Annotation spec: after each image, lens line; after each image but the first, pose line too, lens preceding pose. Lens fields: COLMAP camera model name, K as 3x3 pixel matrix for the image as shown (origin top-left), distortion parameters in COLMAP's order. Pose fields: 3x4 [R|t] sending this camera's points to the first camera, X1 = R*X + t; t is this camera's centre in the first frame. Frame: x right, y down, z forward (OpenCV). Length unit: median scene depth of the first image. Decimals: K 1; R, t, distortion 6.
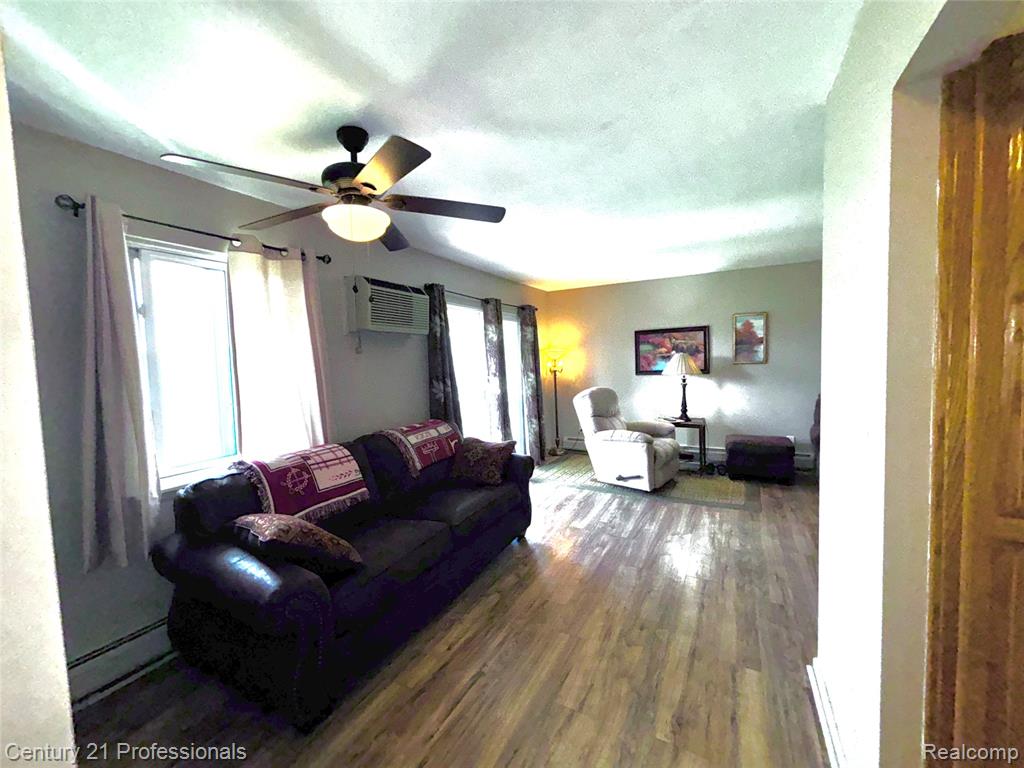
lens RADIAL K [[412.4, 0, 516.8], [0, 412.4, 383.4], [0, 0, 1]] dist [-0.002665, 0.000455]
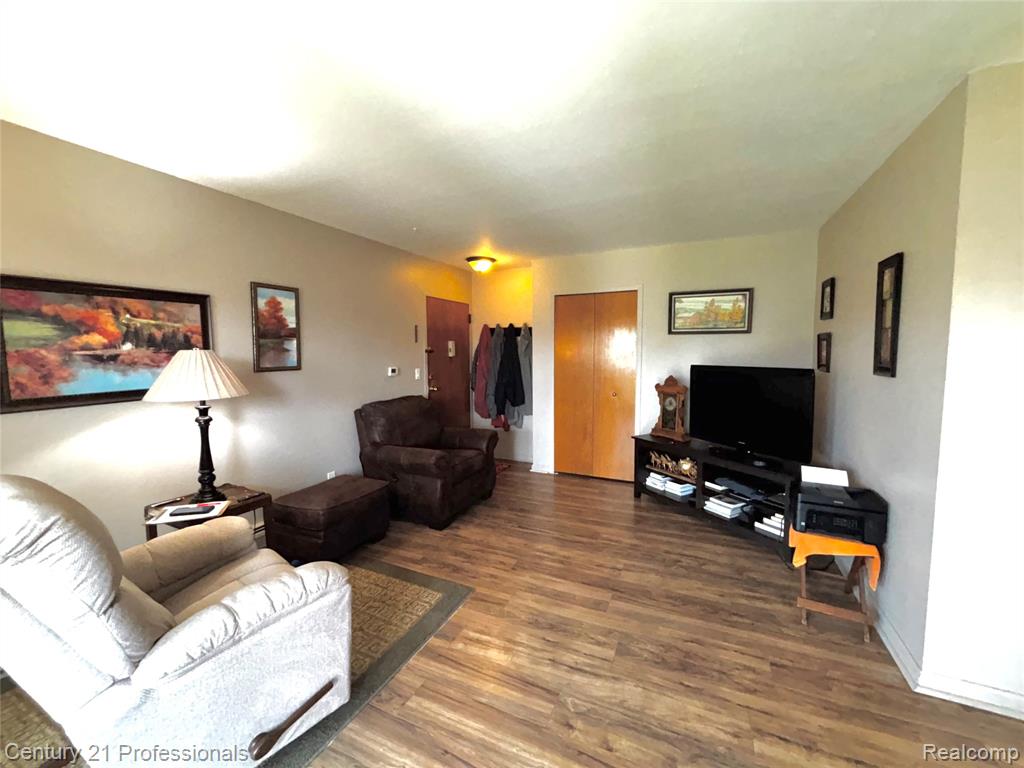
lens RADIAL K [[412.4, 0, 516.8], [0, 412.4, 383.4], [0, 0, 1]] dist [-0.002665, 0.000455]
pose [[-0.054723, -0.049870, 0.997255, -0.050571], [0.063098, 0.996583, 0.053299, -0.040220], [-0.996506, 0.065842, -0.051390, 0.699389]]
